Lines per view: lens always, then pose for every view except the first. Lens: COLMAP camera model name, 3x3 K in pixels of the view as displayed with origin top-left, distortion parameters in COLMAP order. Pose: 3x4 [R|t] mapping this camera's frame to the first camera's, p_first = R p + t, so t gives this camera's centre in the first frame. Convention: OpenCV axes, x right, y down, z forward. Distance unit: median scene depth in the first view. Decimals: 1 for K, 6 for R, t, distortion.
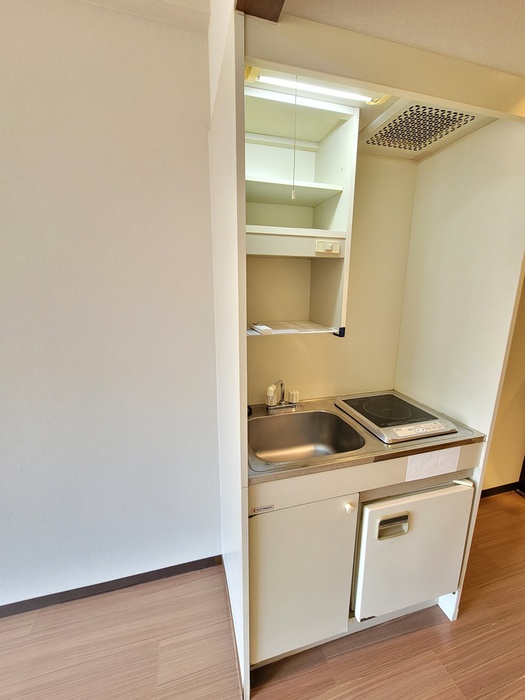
lens RADIAL K [[285.6, 0, 262.4], [0, 285.6, 351.0], [0, 0, 1]] dist [-0.004870, -0.000114]
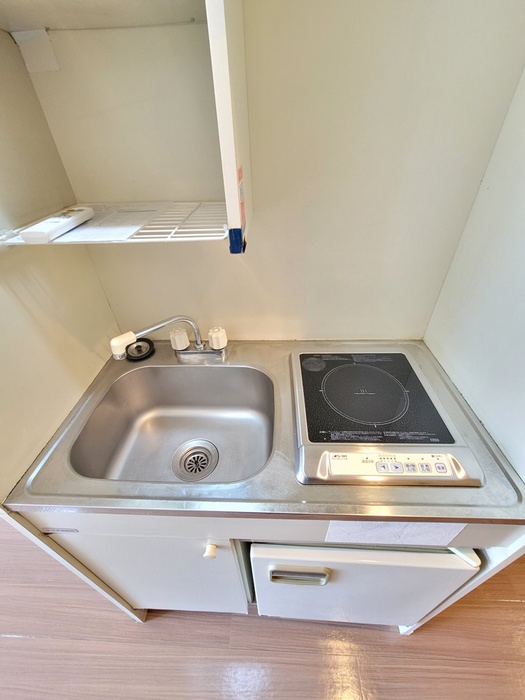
lens RADIAL K [[285.6, 0, 263.9], [0, 285.6, 349.2], [0, 0, 1]] dist [-0.004870, -0.000114]
pose [[0.952798, 0.159816, -0.258136, 0.378796], [-0.037629, 0.905845, 0.421935, -0.084922], [0.301263, -0.392305, 0.869101, 0.510052]]
